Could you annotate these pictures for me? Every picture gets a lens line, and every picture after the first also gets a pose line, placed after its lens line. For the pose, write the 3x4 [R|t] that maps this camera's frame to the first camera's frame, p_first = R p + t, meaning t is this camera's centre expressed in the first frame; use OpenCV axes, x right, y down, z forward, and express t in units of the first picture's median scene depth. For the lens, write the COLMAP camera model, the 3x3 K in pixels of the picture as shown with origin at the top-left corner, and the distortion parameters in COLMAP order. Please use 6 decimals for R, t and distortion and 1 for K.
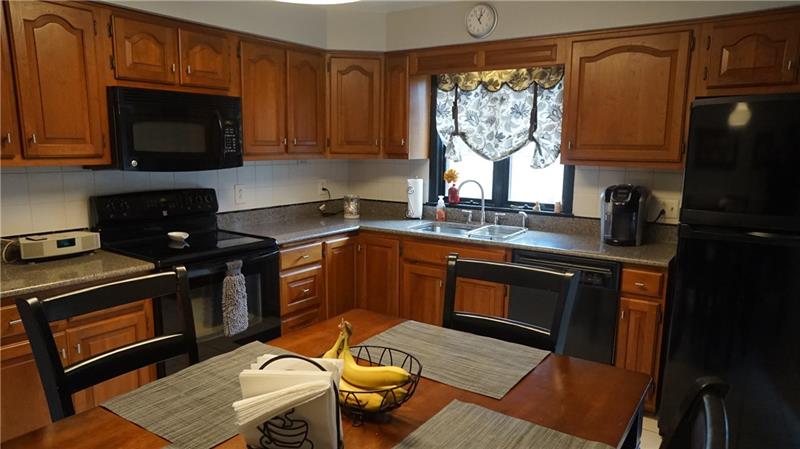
lens RADIAL K [[550.0, 0, 400.0], [0, 550.0, 224.5], [0, 0, 1]] dist [-0.004429, 0.089096]
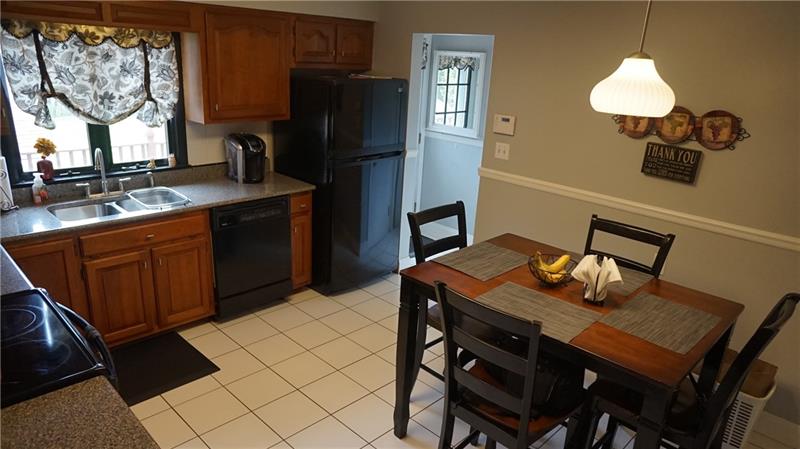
lens RADIAL K [[550.0, 0, 400.0], [0, 550.0, 224.5], [0, 0, 1]] dist [-0.004429, 0.089096]
pose [[0.196407, -0.302949, 0.932548, -0.659611], [0.100600, 0.952280, 0.288172, -0.177832], [-0.975348, 0.037215, 0.217511, 0.339408]]
